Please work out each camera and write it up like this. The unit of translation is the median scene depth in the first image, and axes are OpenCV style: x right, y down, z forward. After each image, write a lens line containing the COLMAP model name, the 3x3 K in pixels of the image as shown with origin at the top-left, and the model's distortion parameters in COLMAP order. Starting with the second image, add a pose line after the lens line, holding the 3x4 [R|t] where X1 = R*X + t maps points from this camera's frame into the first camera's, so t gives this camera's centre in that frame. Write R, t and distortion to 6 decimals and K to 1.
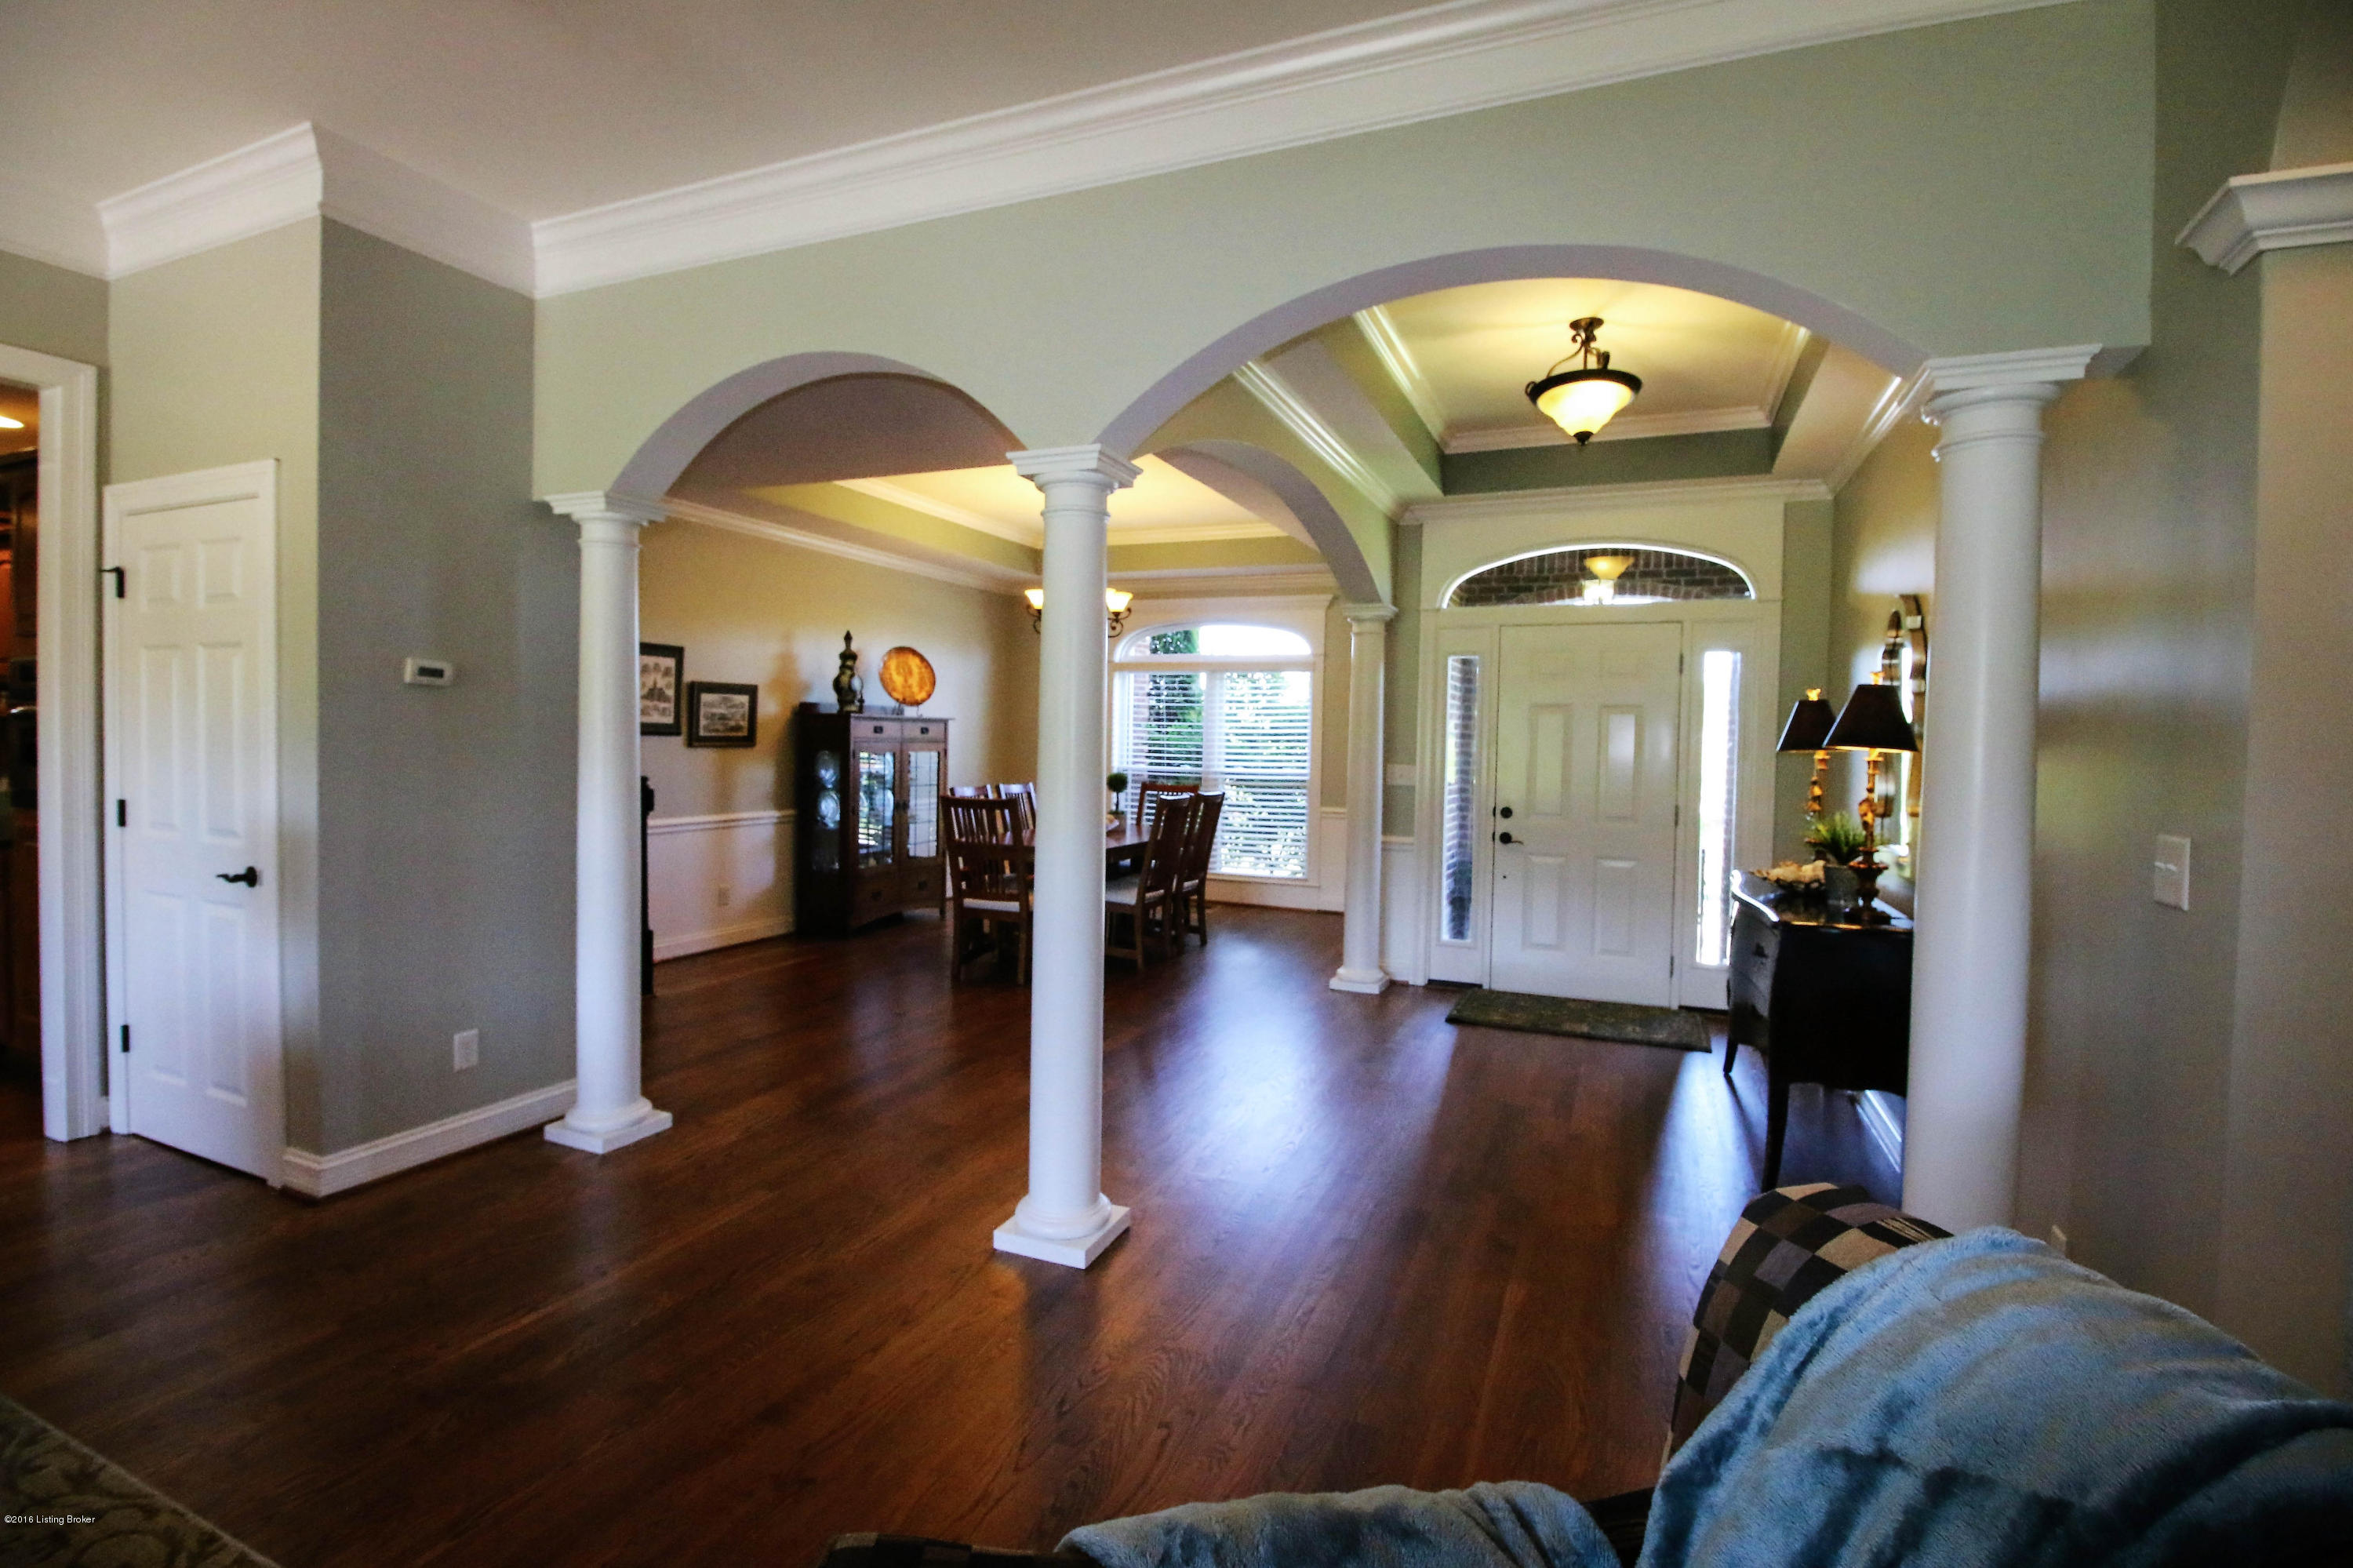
lens RADIAL K [[1130.7, 0, 1176.5], [0, 1130.7, 784.0], [0, 0, 1]] dist [-0.029194, 0.000021]
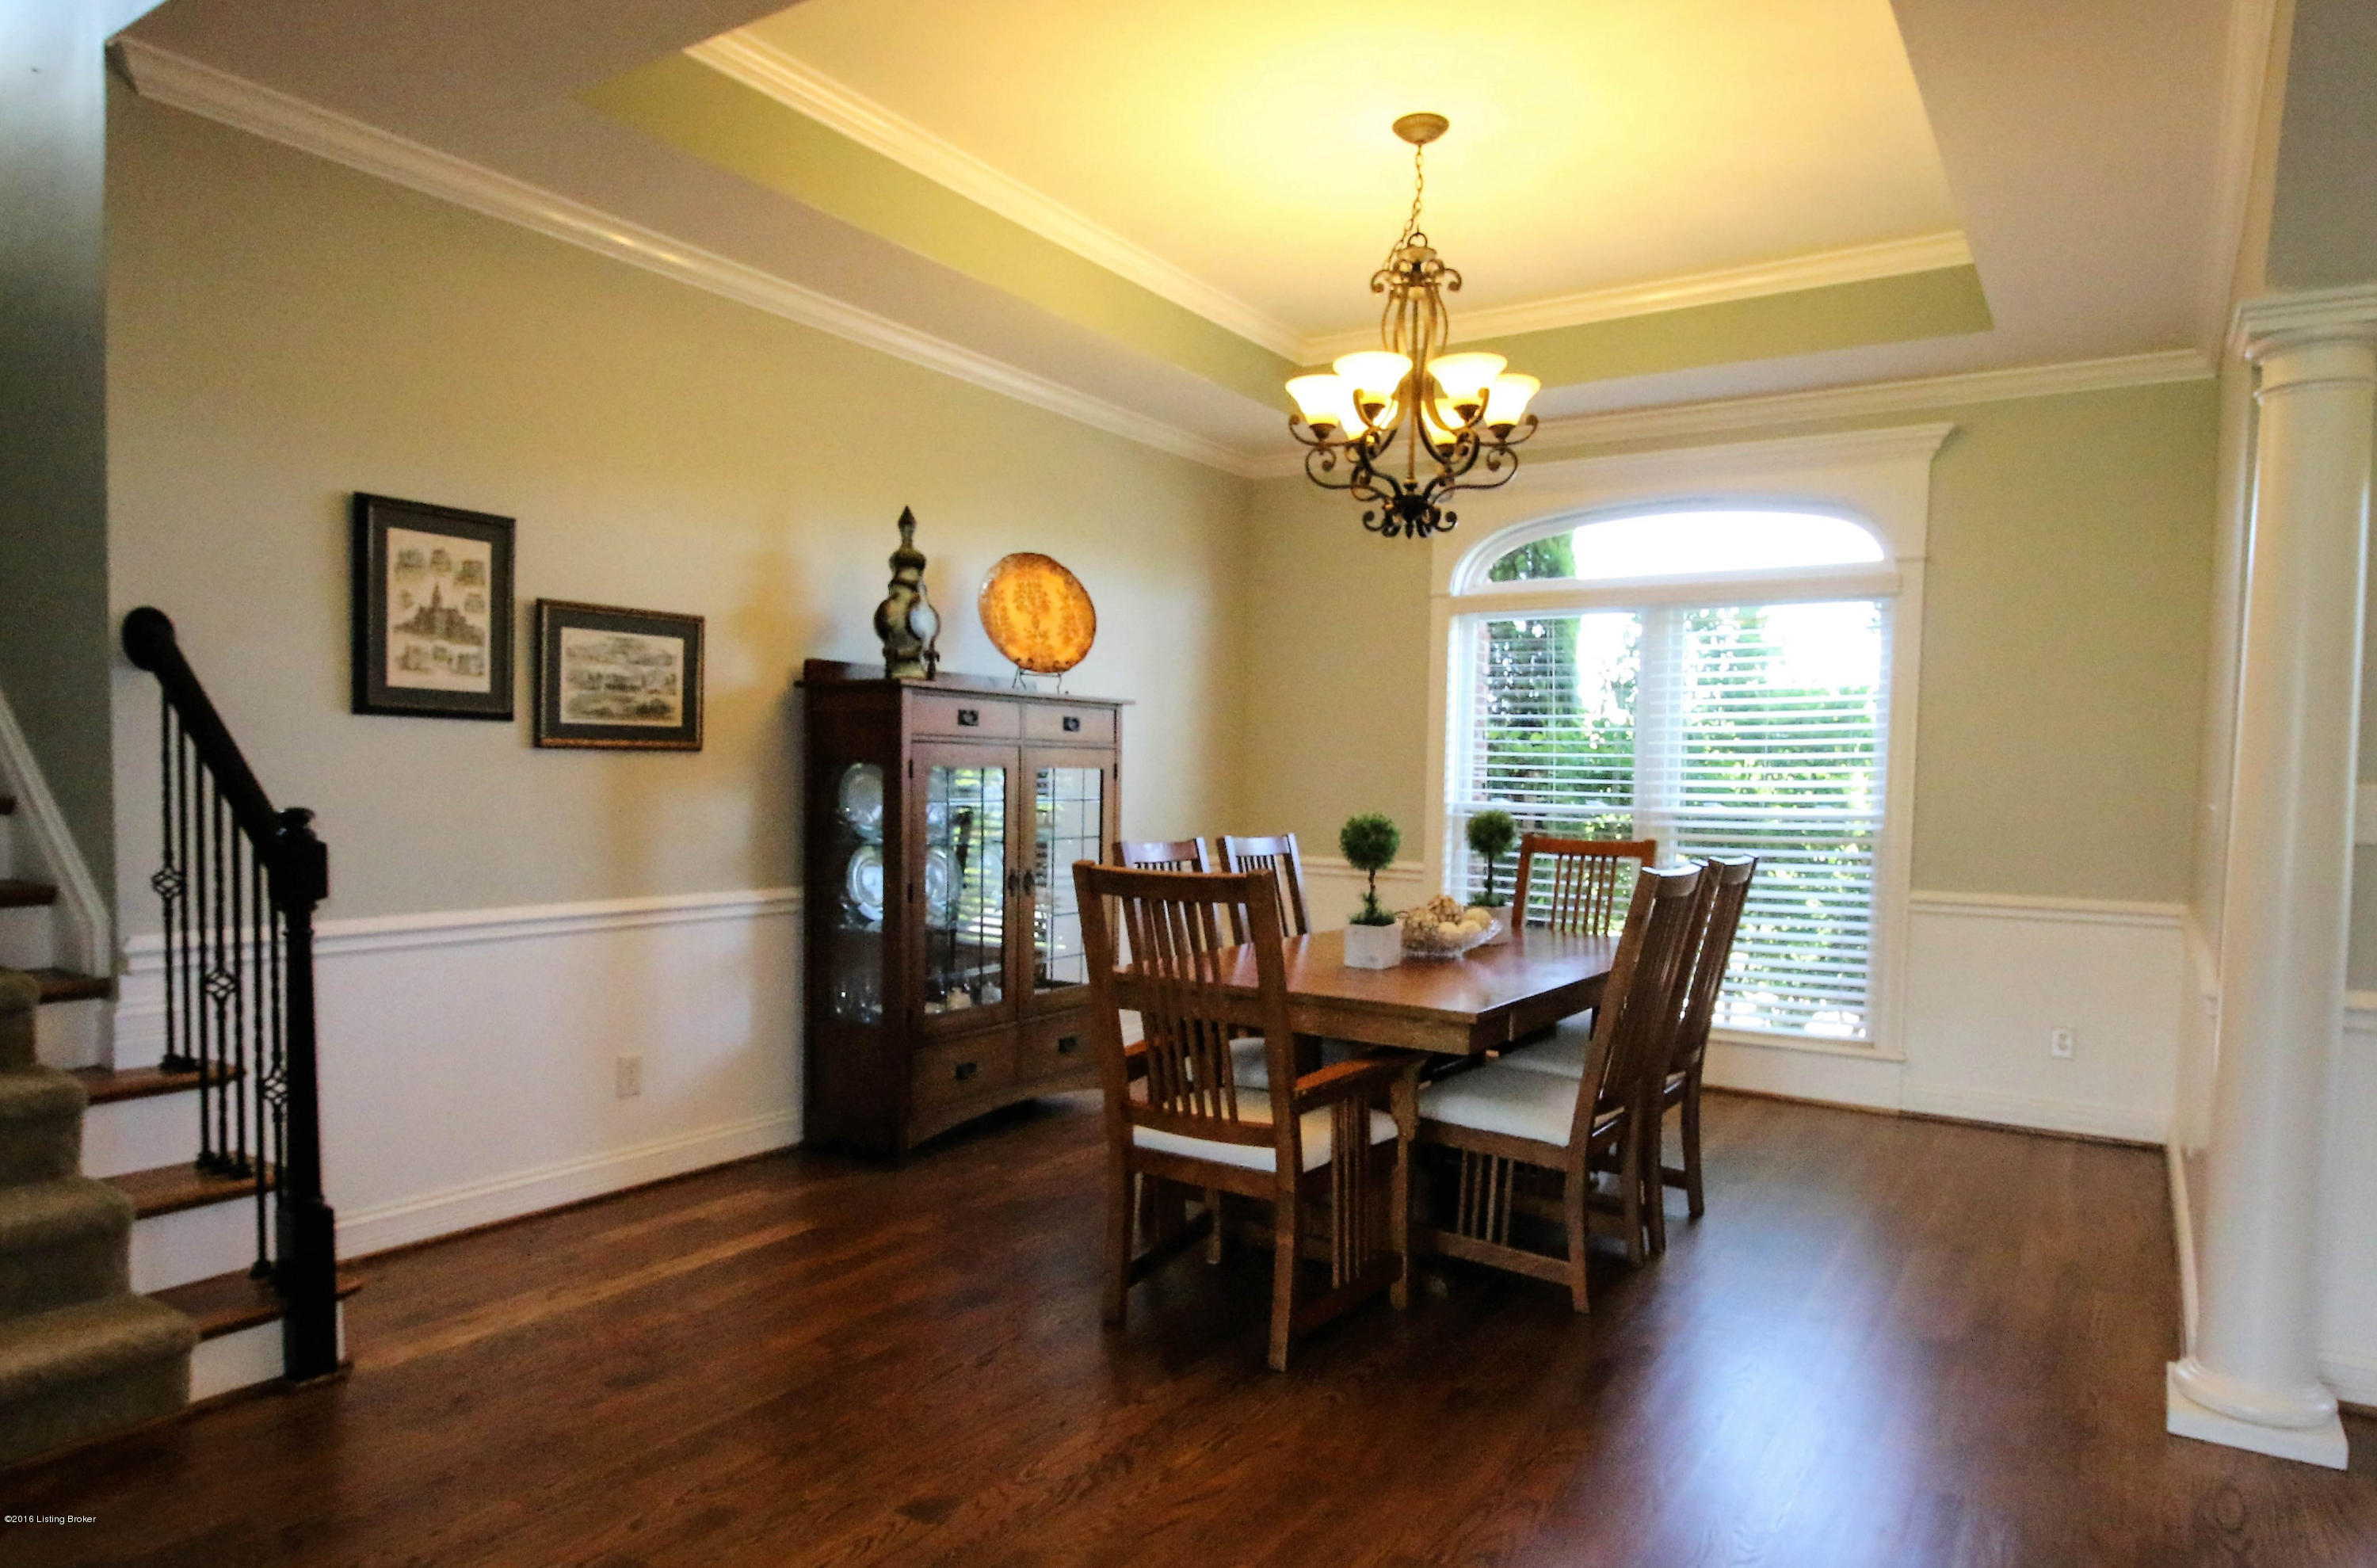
lens RADIAL K [[1492.6, 0, 1188.5], [0, 1492.6, 784.0], [0, 0, 1]] dist [0.000230, 0.000353]
pose [[0.983844, -0.001387, -0.179025, -0.064570], [-0.005539, 0.999255, -0.038184, 0.002194], [0.178945, 0.038559, 0.983103, 0.411526]]
